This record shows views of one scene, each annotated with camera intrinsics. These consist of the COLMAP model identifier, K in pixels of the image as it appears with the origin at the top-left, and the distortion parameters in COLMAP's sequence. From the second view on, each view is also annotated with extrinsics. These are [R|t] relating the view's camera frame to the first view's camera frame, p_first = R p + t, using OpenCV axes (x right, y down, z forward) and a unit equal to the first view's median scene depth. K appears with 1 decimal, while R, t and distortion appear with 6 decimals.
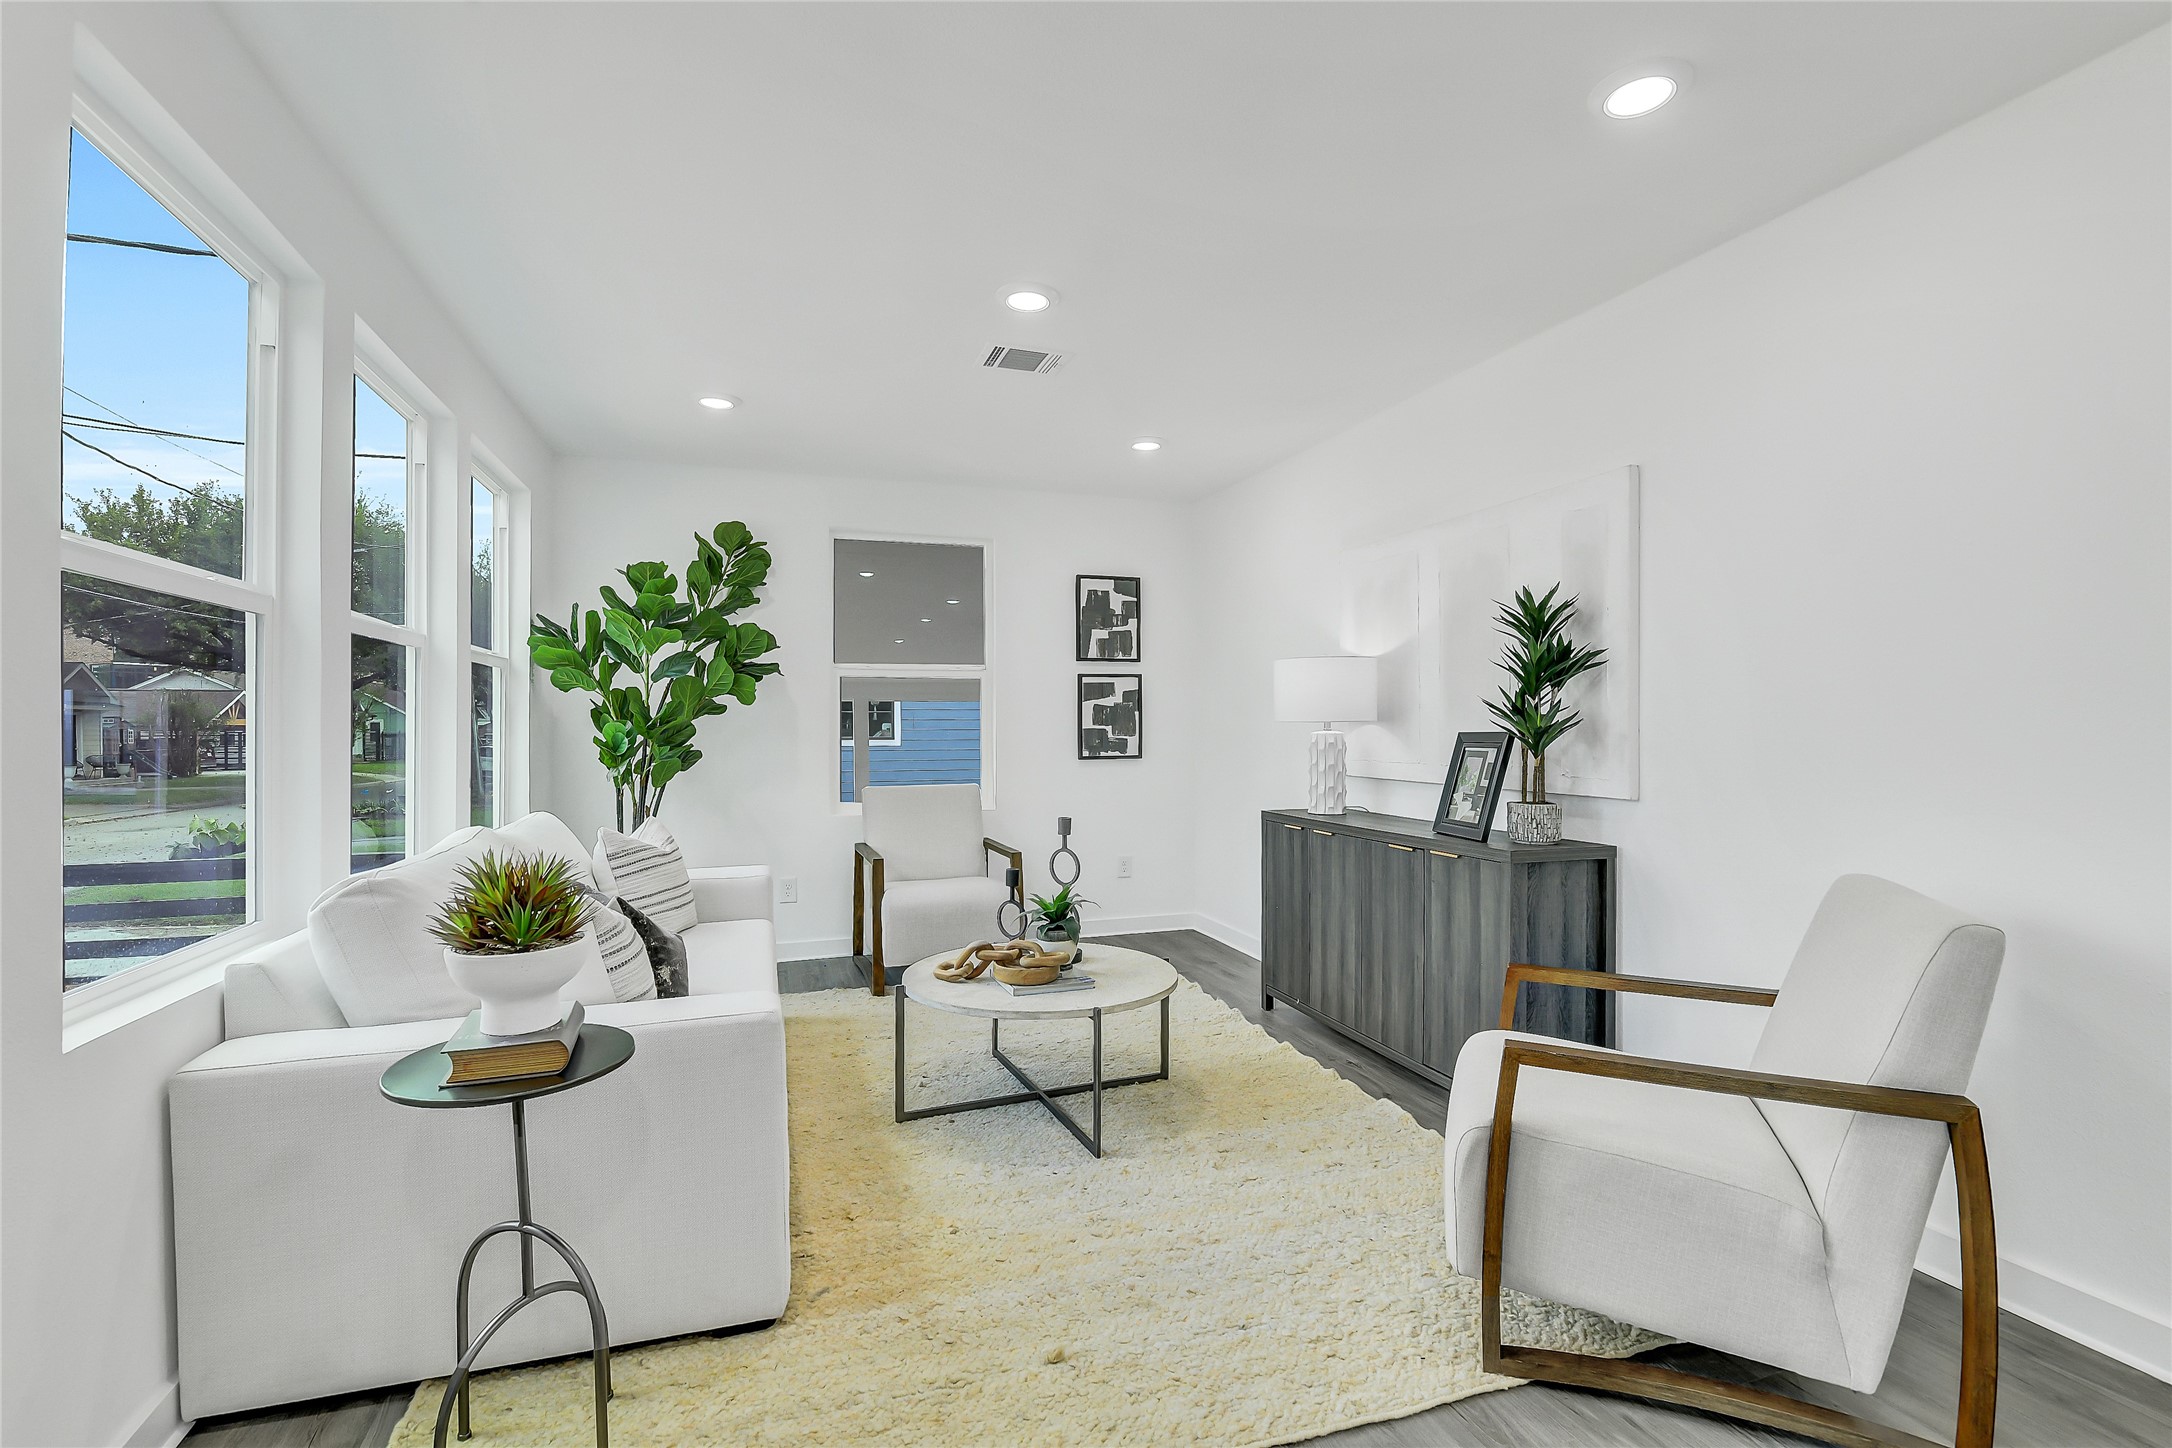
lens RADIAL K [[939.0, 0, 1080.7], [0, 939.0, 727.8], [0, 0, 1]] dist [-0.012840, -0.000089]
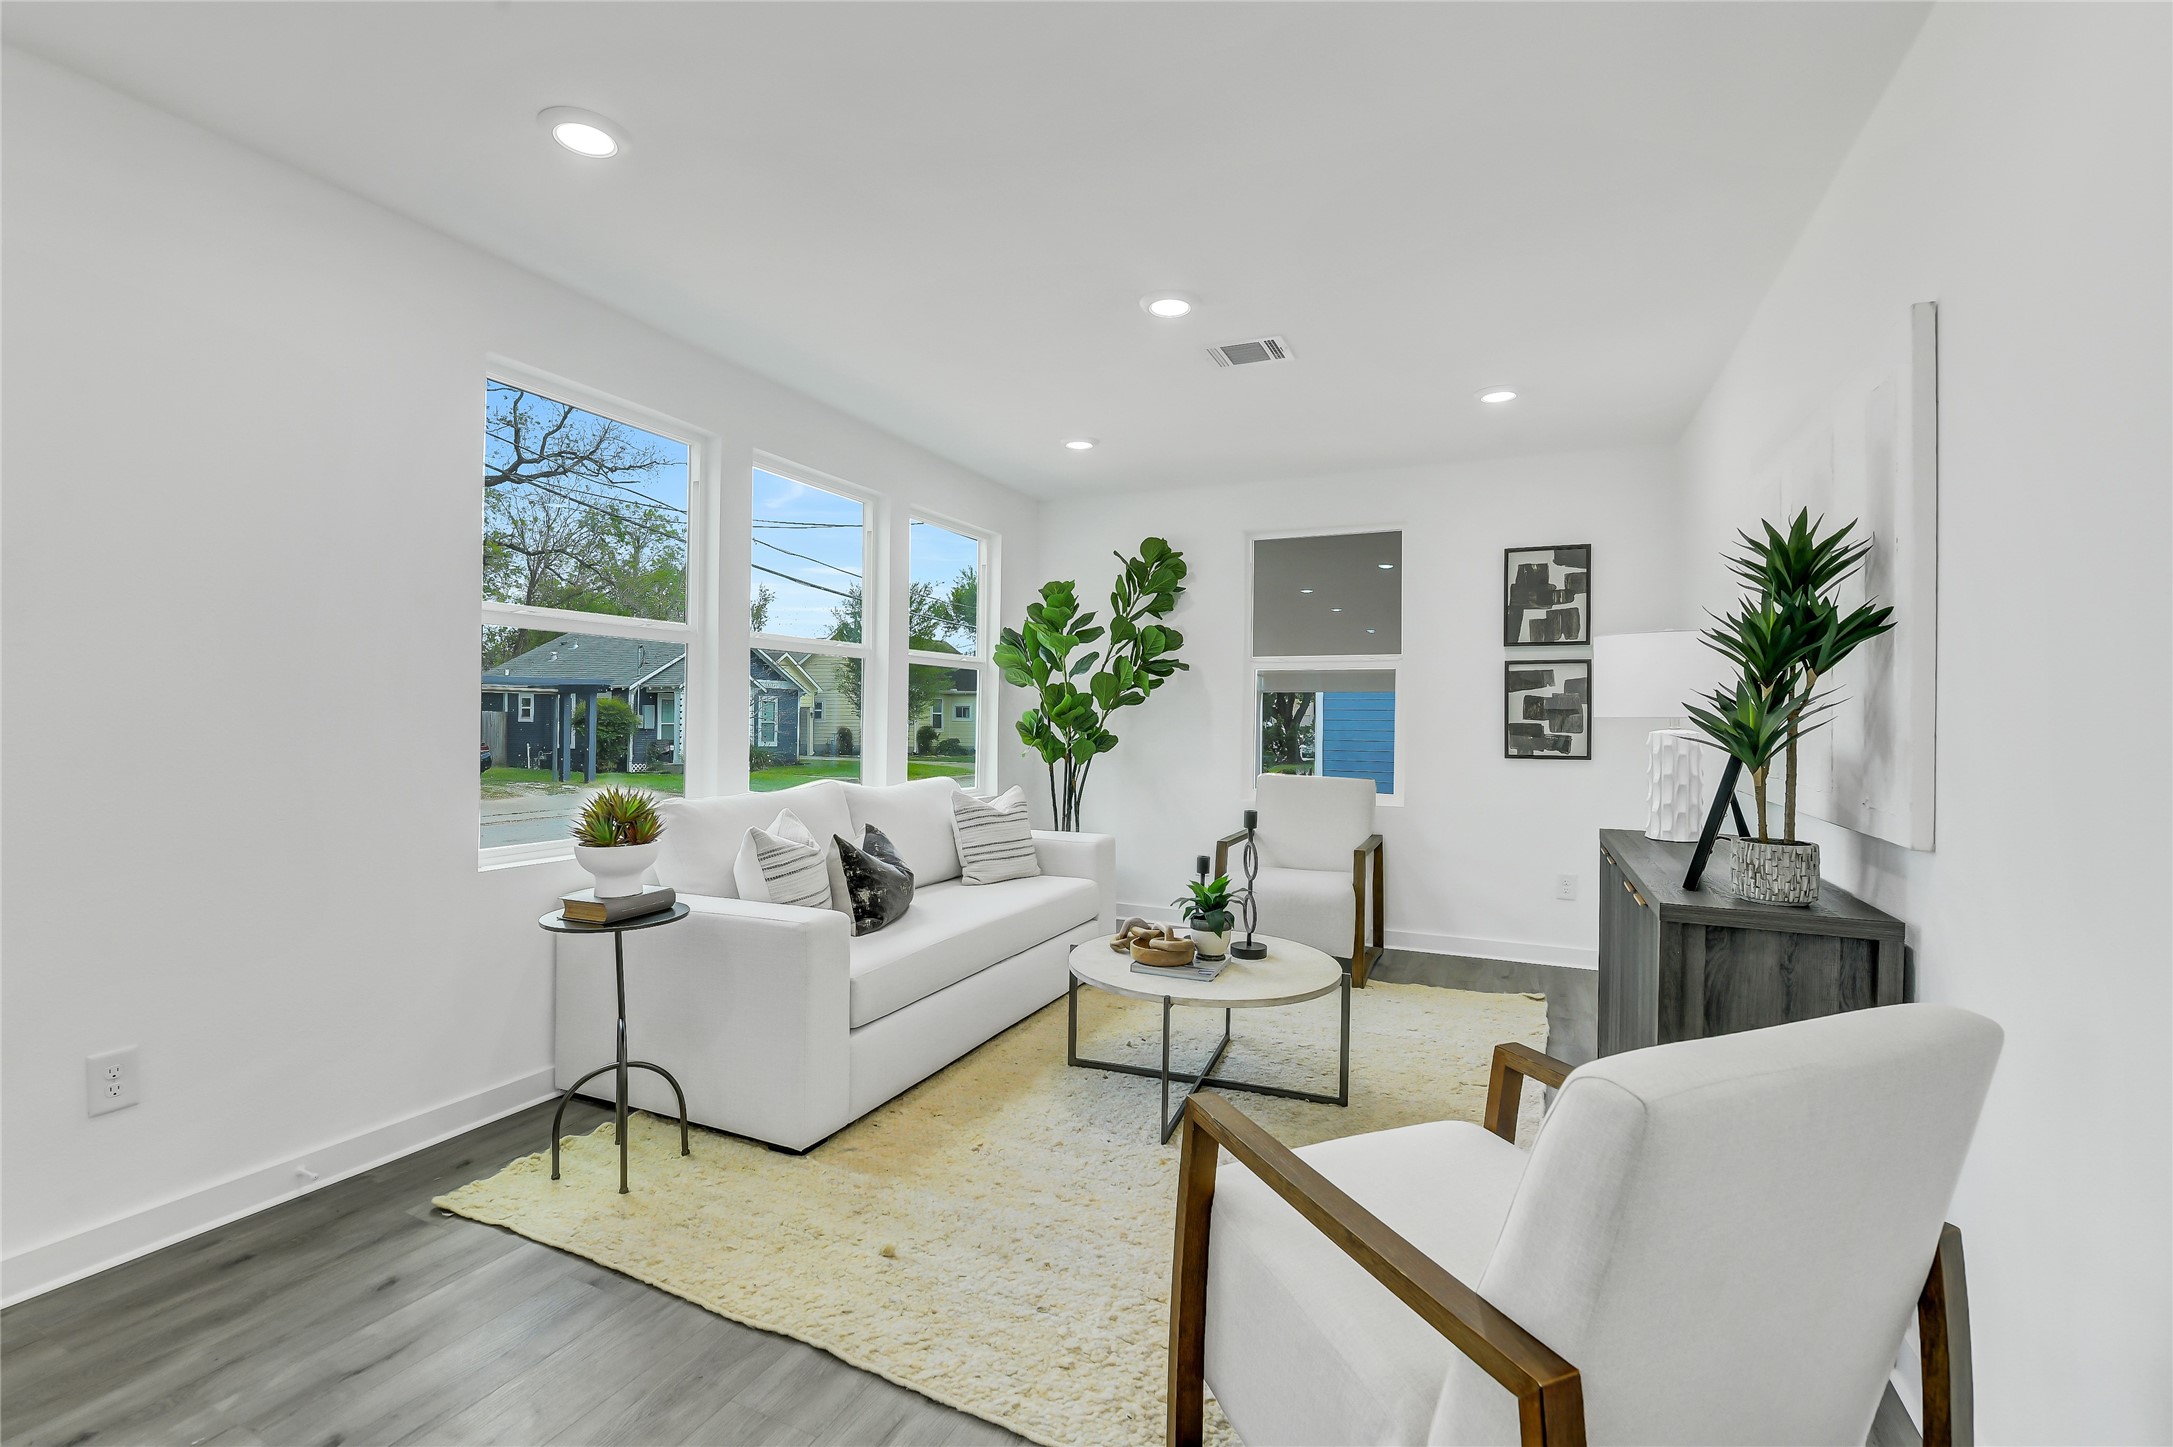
lens RADIAL K [[919.8, 0, 1084.2], [0, 919.8, 710.7], [0, 0, 1]] dist [-0.000318, -0.000121]
pose [[0.740683, 0.008136, -0.671805, 0.286904], [-0.013788, 0.999900, -0.003092, -0.002549], [0.671713, 0.011553, 0.740721, 0.092452]]
